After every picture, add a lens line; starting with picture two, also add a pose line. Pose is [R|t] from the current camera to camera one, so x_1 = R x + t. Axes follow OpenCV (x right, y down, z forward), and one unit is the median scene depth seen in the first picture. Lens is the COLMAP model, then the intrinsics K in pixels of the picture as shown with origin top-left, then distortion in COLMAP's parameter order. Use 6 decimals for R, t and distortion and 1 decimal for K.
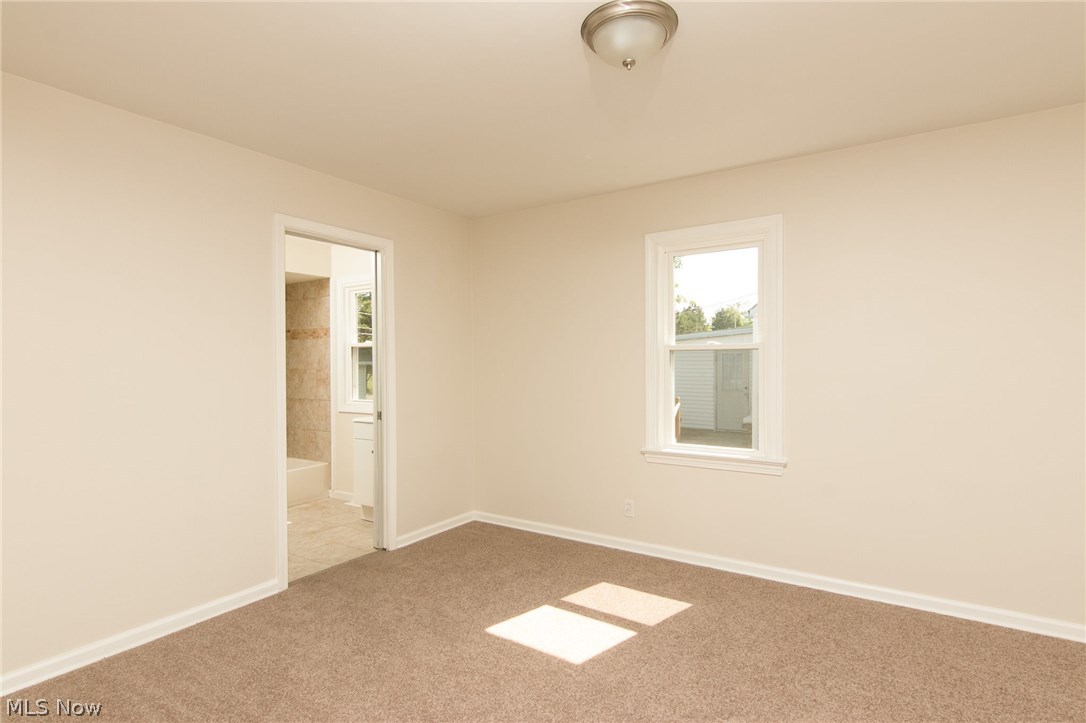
lens RADIAL K [[548.9, 0, 539.7], [0, 548.9, 362.0], [0, 0, 1]] dist [0.000197, 0.000930]
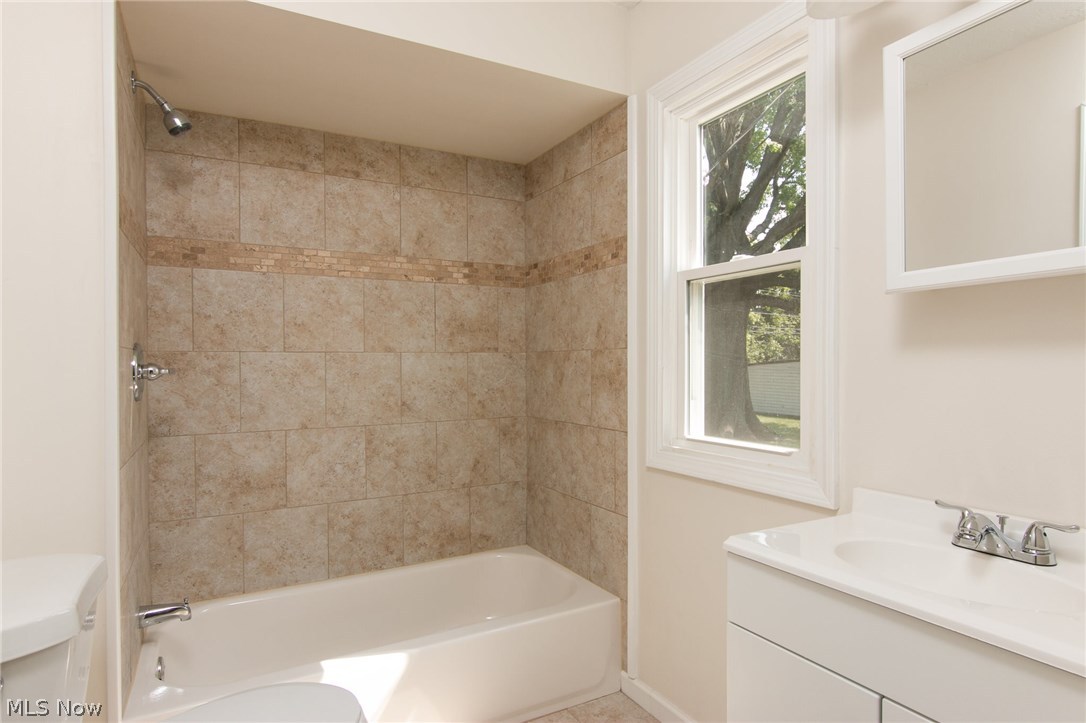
lens RADIAL K [[599.8, 0, 541.8], [0, 599.8, 366.9], [0, 0, 1]] dist [0.003581, 0.000242]
pose [[0.886921, 0.008786, -0.461838, -0.241147], [-0.005712, 0.999951, 0.008052, 0.022664], [0.461886, -0.004504, 0.886928, 0.604306]]
